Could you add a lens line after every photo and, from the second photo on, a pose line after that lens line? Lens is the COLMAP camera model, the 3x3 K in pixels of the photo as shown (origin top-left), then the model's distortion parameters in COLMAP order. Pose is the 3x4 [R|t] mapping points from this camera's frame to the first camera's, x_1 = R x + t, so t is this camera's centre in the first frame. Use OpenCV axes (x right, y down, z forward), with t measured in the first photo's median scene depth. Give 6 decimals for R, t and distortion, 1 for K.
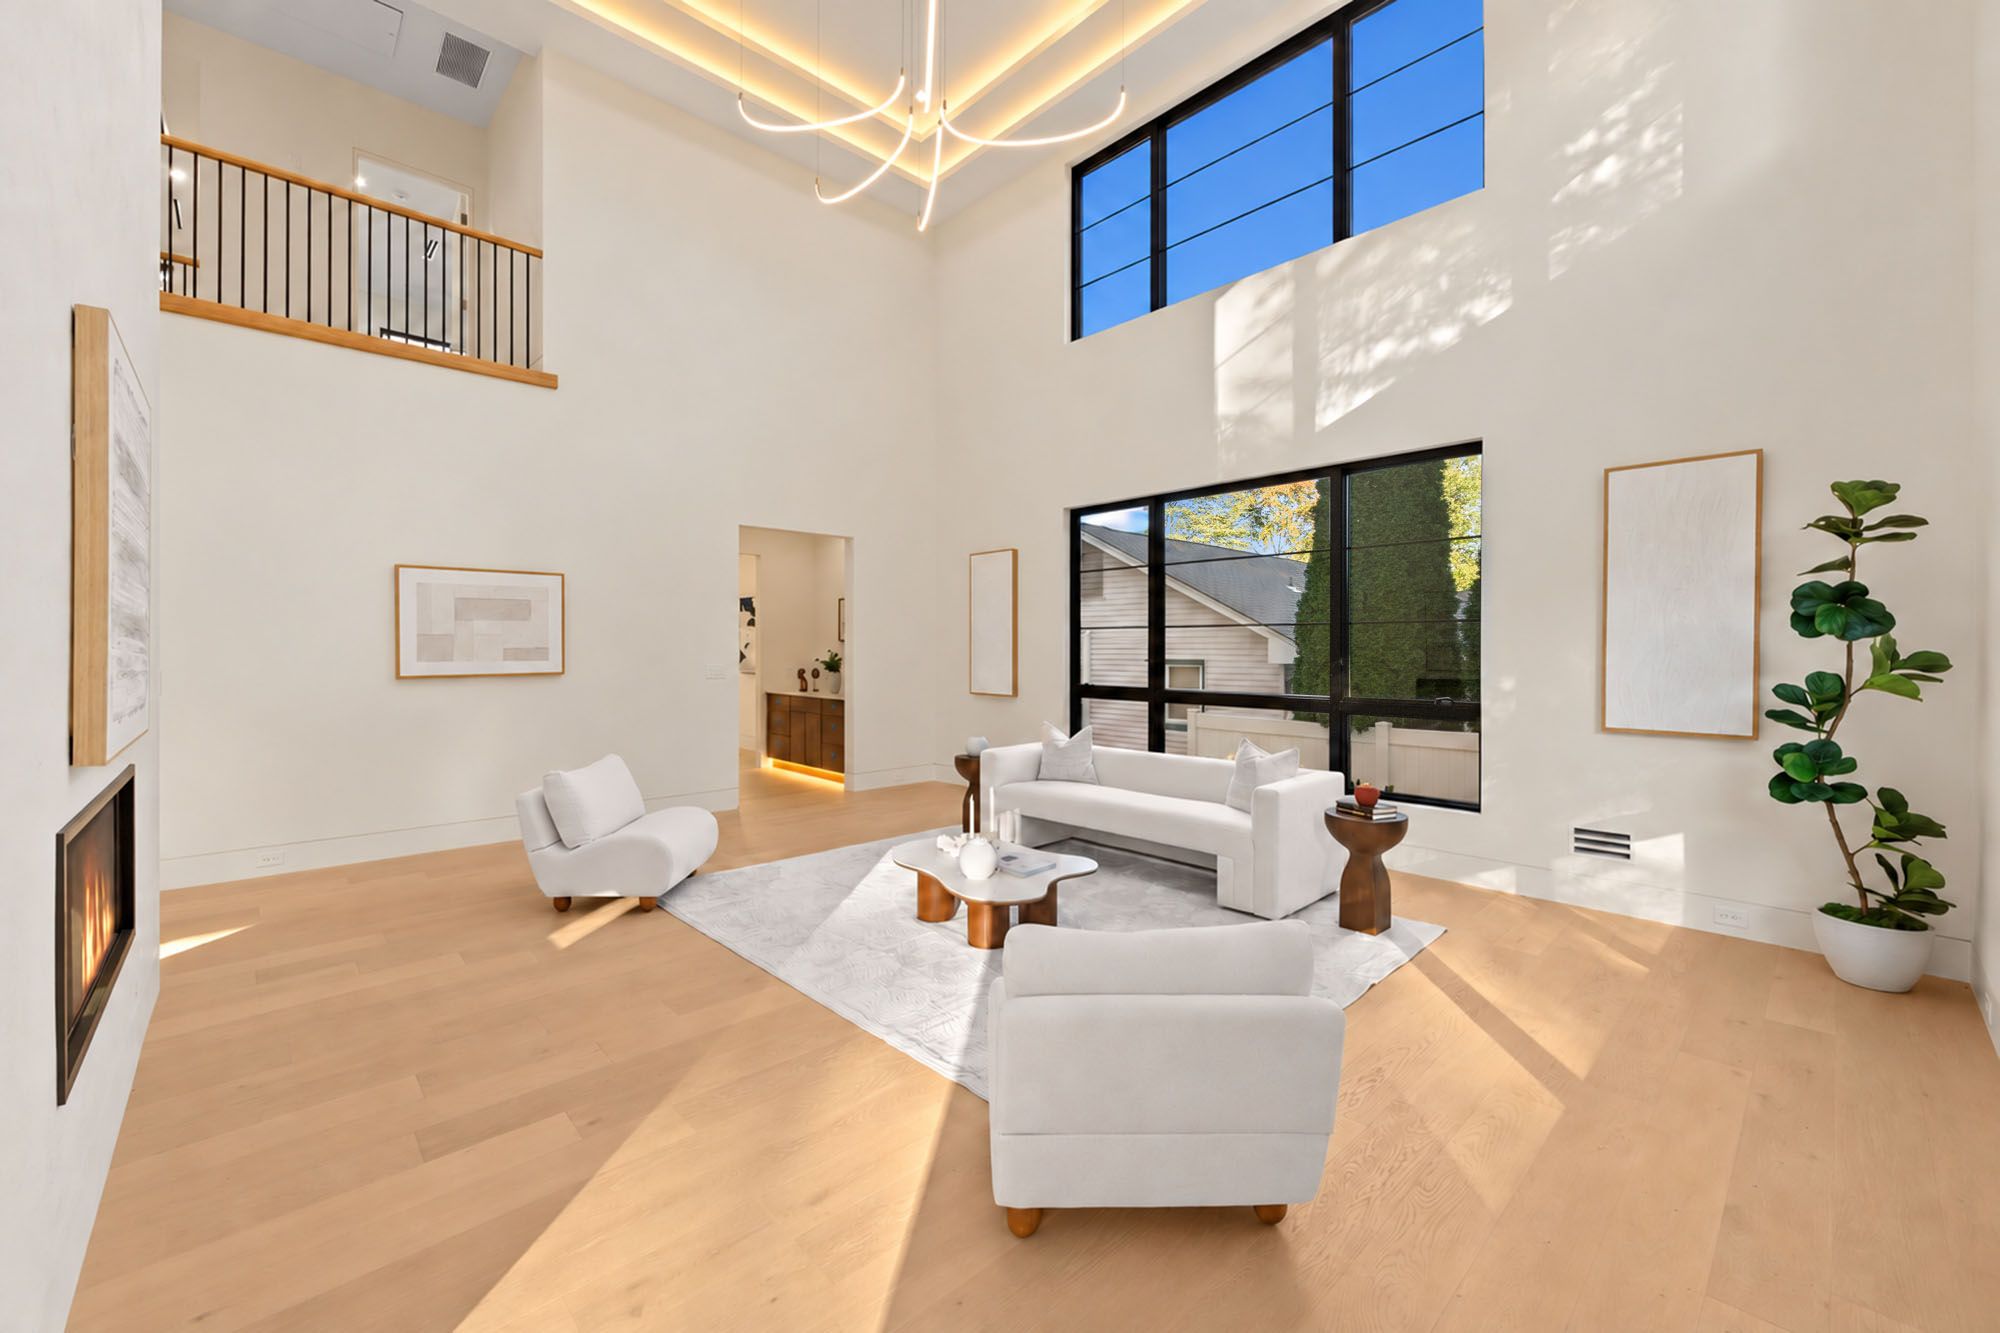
lens RADIAL K [[790.4, 0, 1001.7], [0, 790.4, 652.2], [0, 0, 1]] dist [-0.002919, -0.000362]
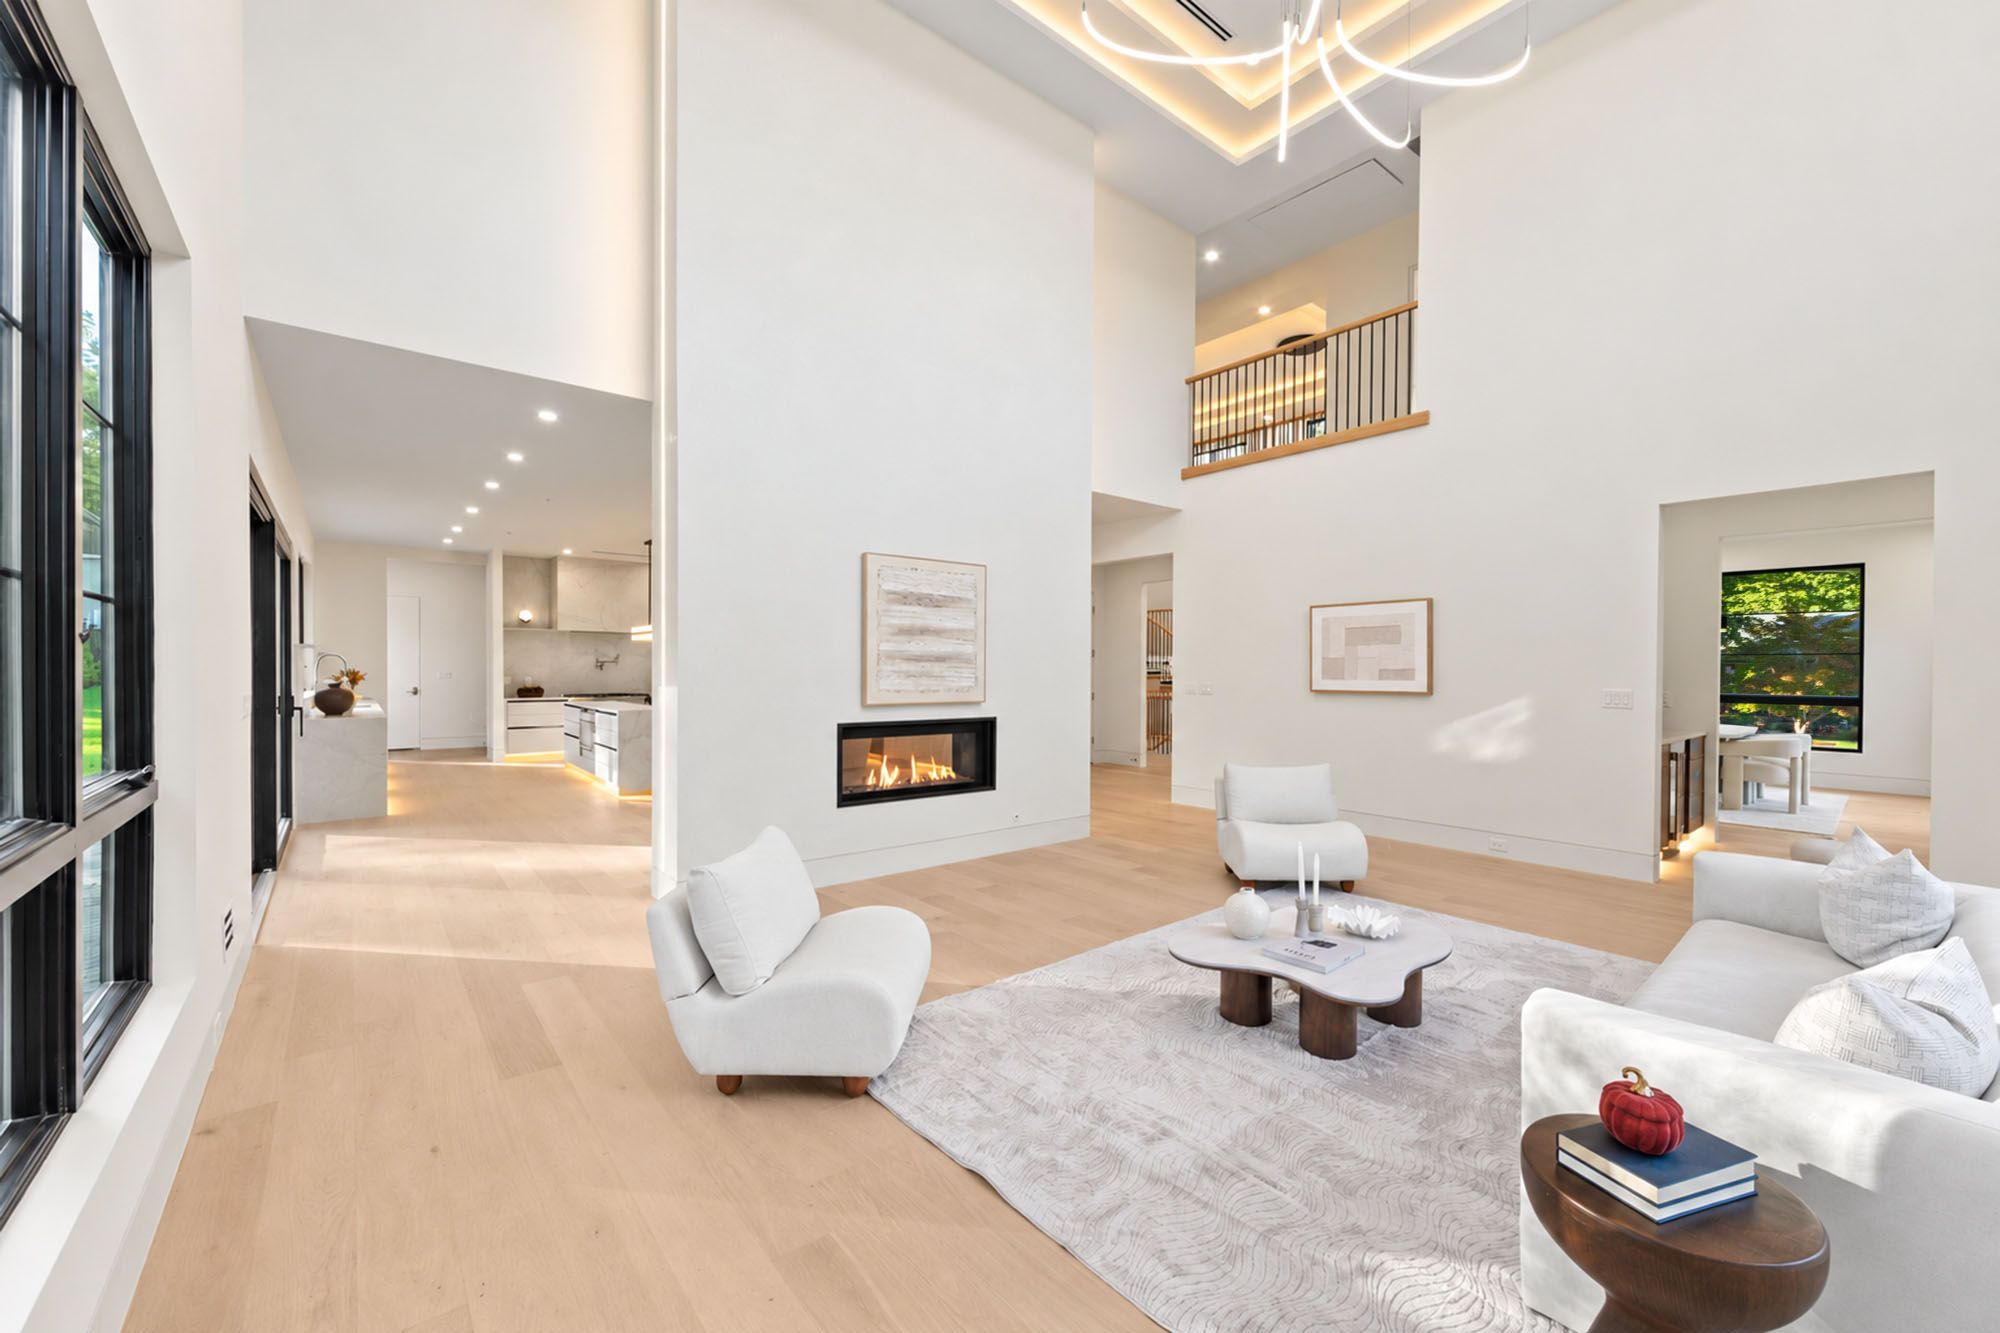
lens RADIAL K [[790.4, 0, 996.1], [0, 790.4, 680.7], [0, 0, 1]] dist [-0.002919, -0.000362]
pose [[-0.066648, 0.015519, -0.997656, 0.947933], [-0.007848, 0.999840, 0.016077, -0.004430], [0.997746, 0.008901, -0.066515, 0.879739]]
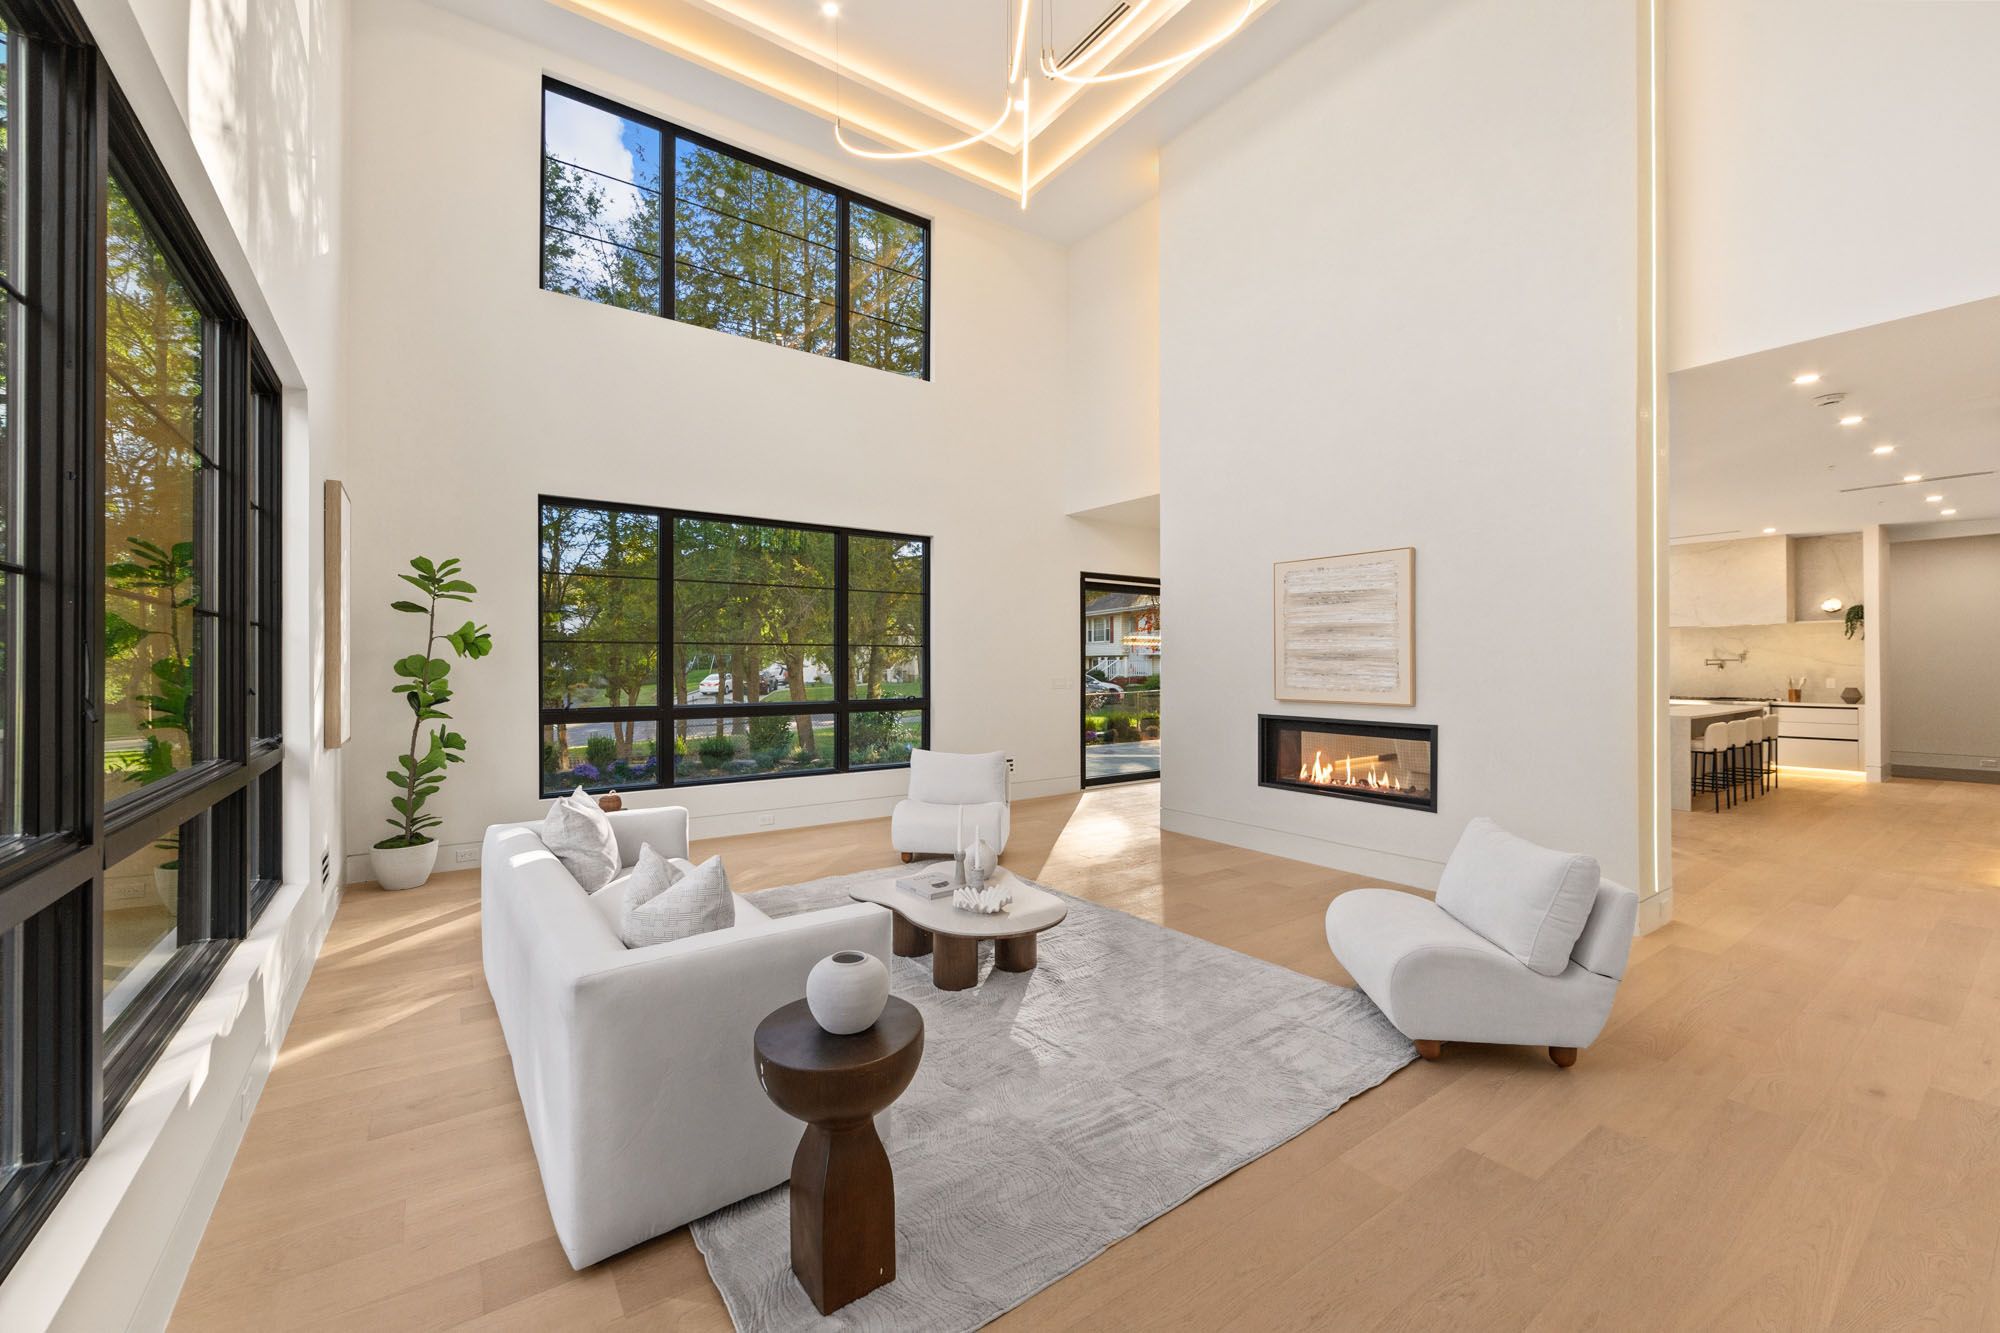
lens RADIAL K [[790.4, 0, 1009.4], [0, 790.4, 664.2], [0, 0, 1]] dist [-0.002919, -0.000362]
pose [[-0.991258, 0.001093, 0.131933, -0.251619], [0.001186, 0.999999, 0.000630, -0.009236], [-0.131932, 0.000781, -0.991258, 2.342108]]
